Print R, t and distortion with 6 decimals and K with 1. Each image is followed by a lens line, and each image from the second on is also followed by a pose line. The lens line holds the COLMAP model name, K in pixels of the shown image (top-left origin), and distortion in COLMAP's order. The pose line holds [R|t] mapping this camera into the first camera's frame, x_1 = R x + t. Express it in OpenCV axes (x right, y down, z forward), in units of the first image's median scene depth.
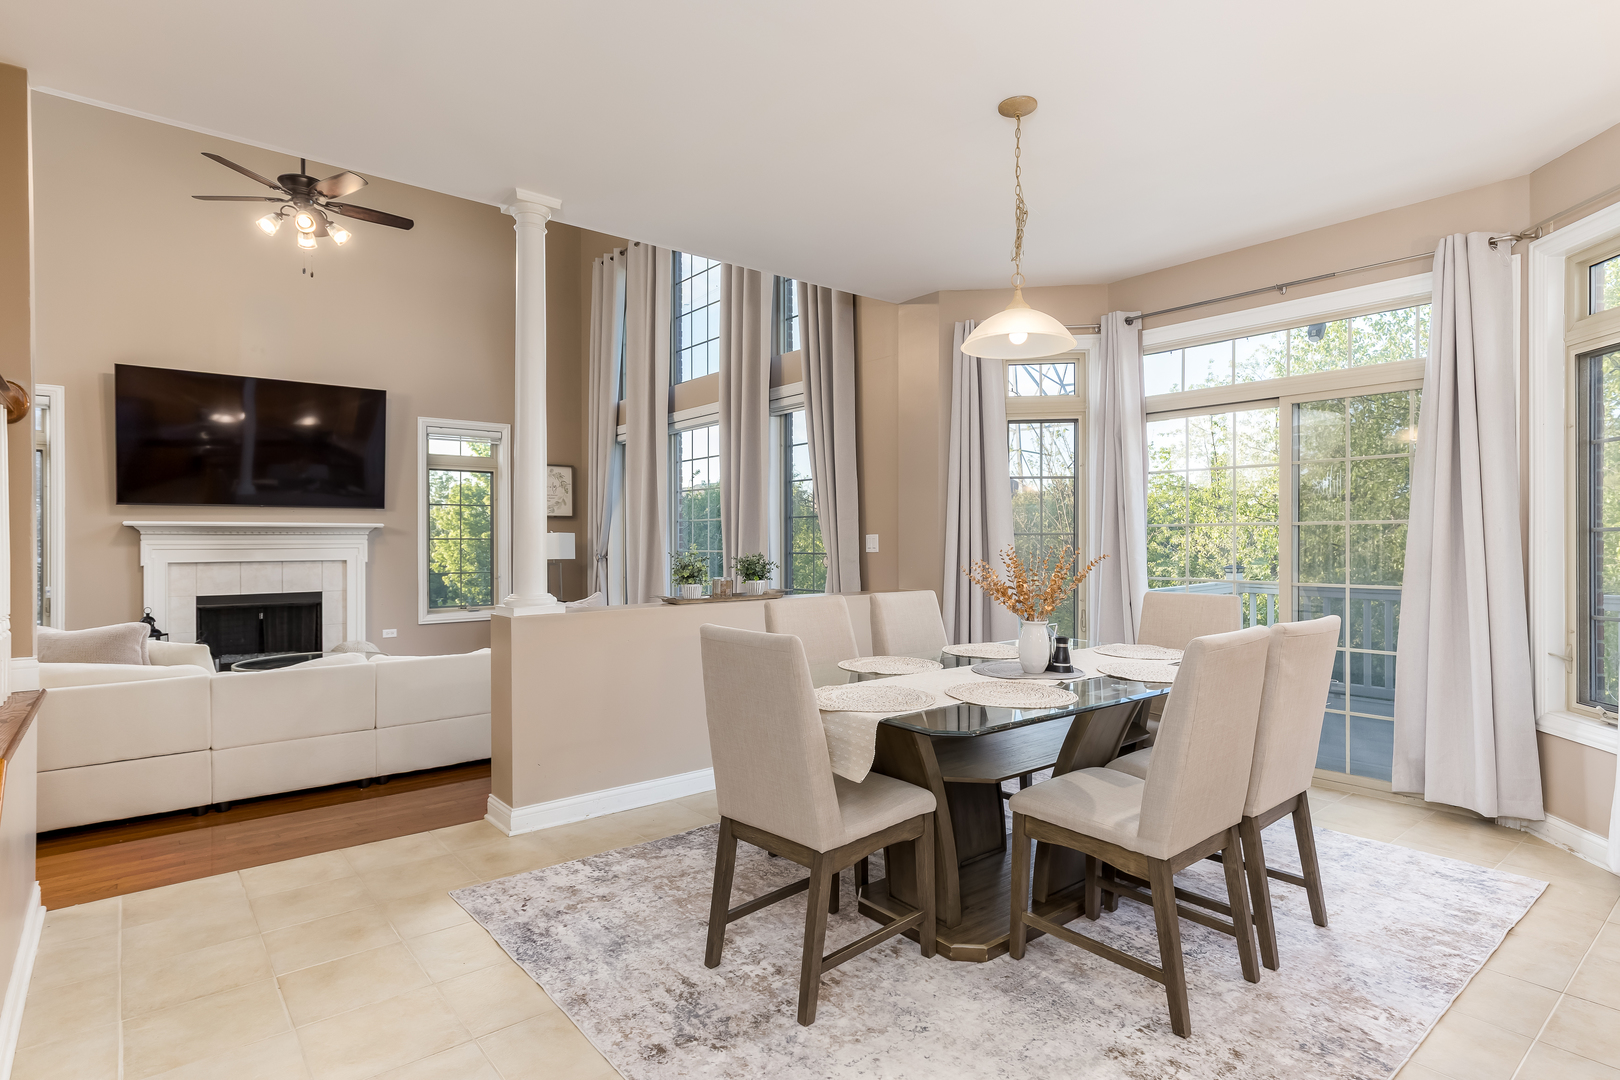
lens RADIAL K [[840.0, 0, 811.5], [0, 840.0, 542.1], [0, 0, 1]] dist [0.002160, 0.000576]
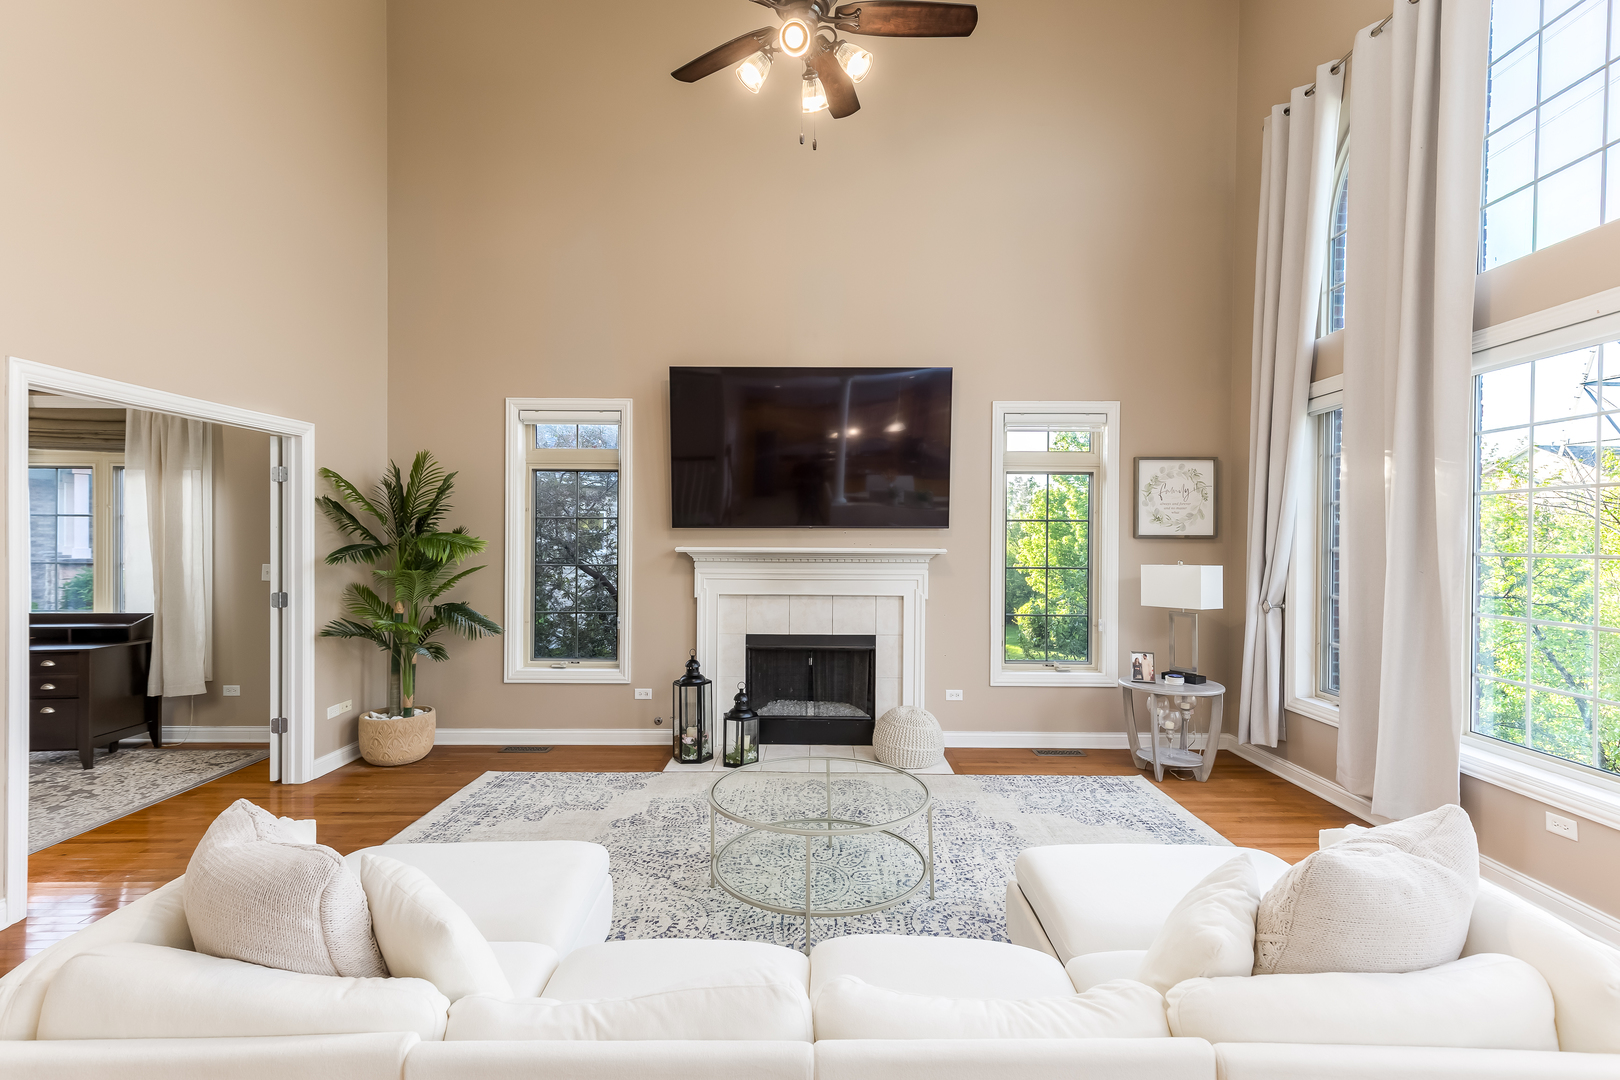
lens RADIAL K [[749.2, 0, 817.3], [0, 749.2, 543.2], [0, 0, 1]] dist [0.012371, -0.000275]
pose [[0.773601, 0.013370, -0.633533, -0.183669], [-0.009549, 0.999910, 0.009441, -0.032791], [0.633602, -0.001254, 0.773658, 0.426416]]
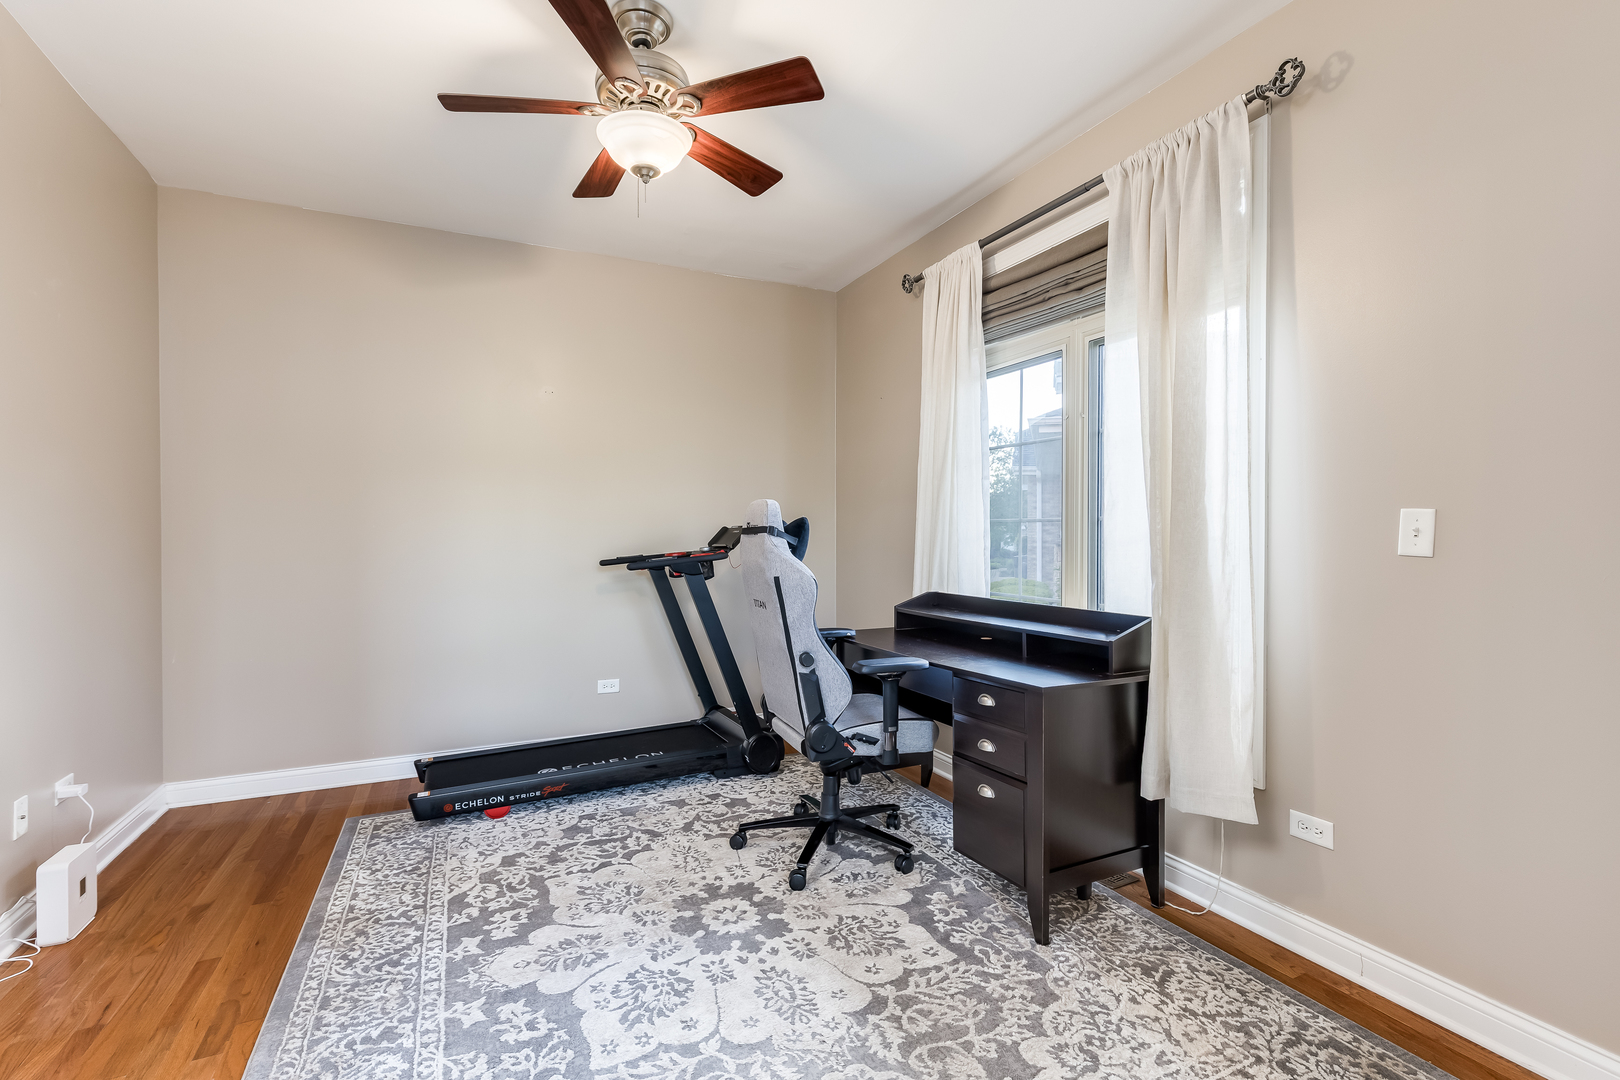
lens RADIAL K [[749.5, 0, 810.3], [0, 749.5, 541.3], [0, 0, 1]] dist [0.004718, 0.001168]
pose [[-0.236944, 0.003749, -0.971516, -0.650820], [-0.002151, 0.999988, 0.004383, 0.002641], [0.971521, 0.003128, -0.236933, 0.497196]]
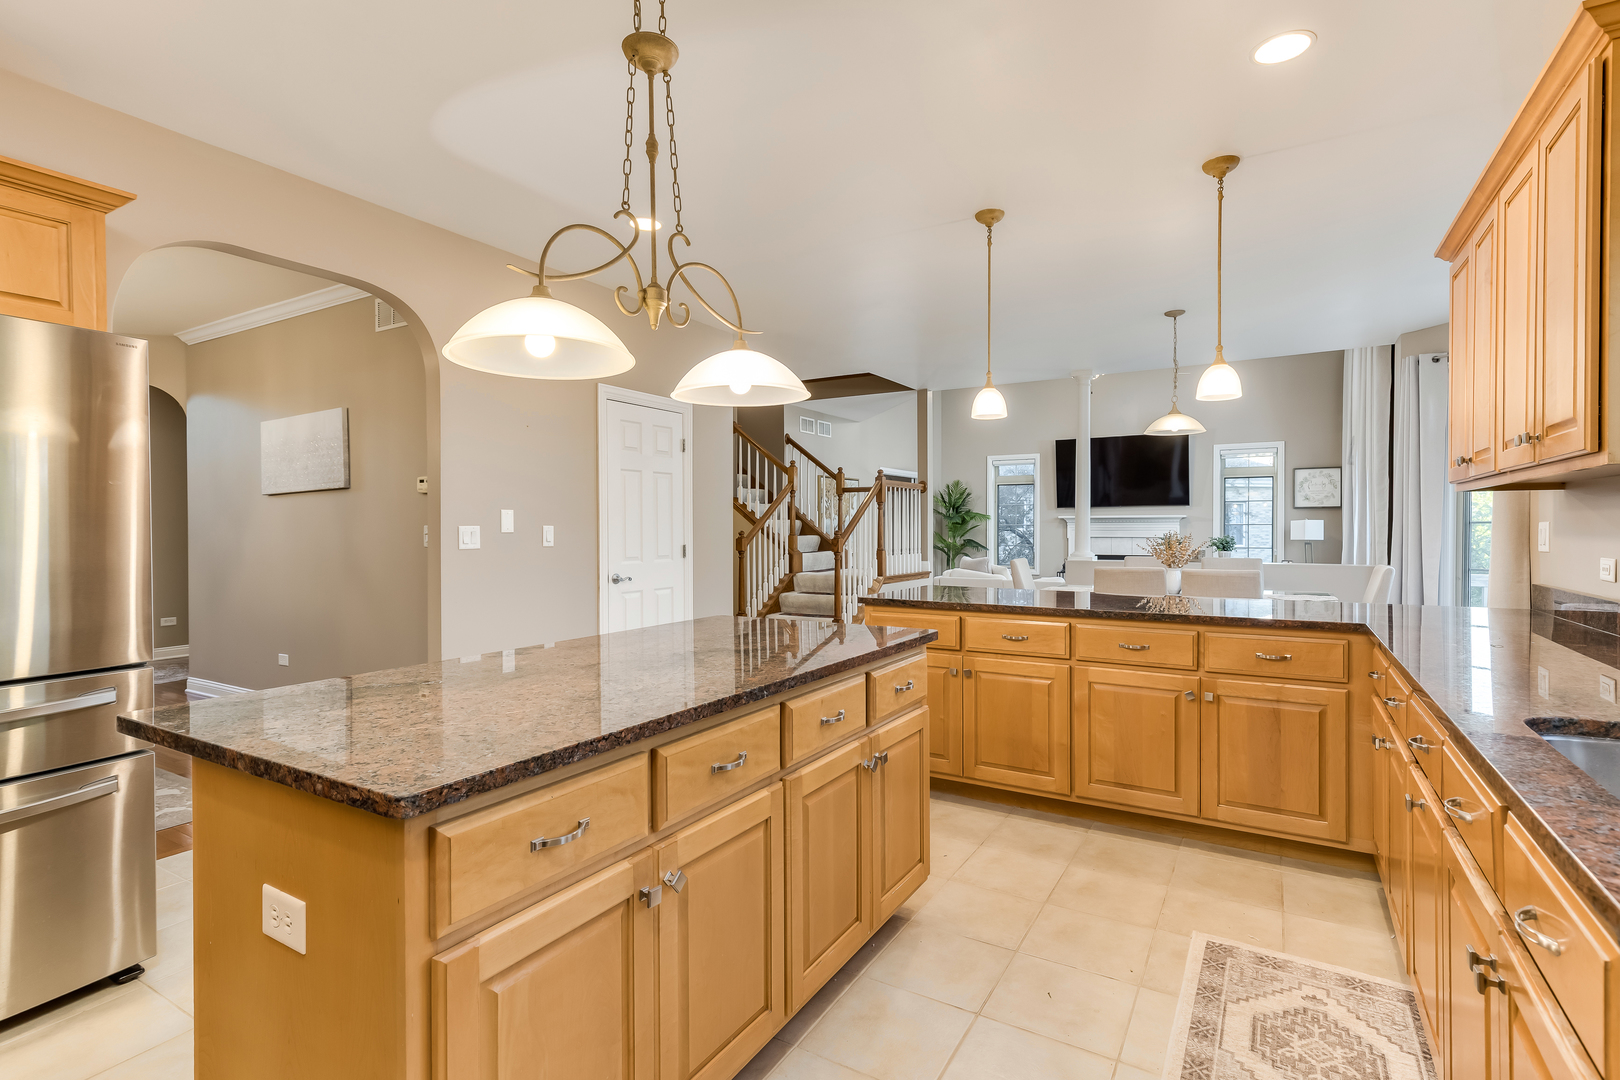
lens RADIAL K [[749.5, 0, 810.9], [0, 749.5, 529.5], [0, 0, 1]] dist [0.004718, 0.001168]
pose [[0.327555, 0.006606, -0.944809, 0.631045], [-0.000055, 0.999976, 0.006973, -0.004521], [0.944832, -0.002232, 0.327547, -0.156572]]
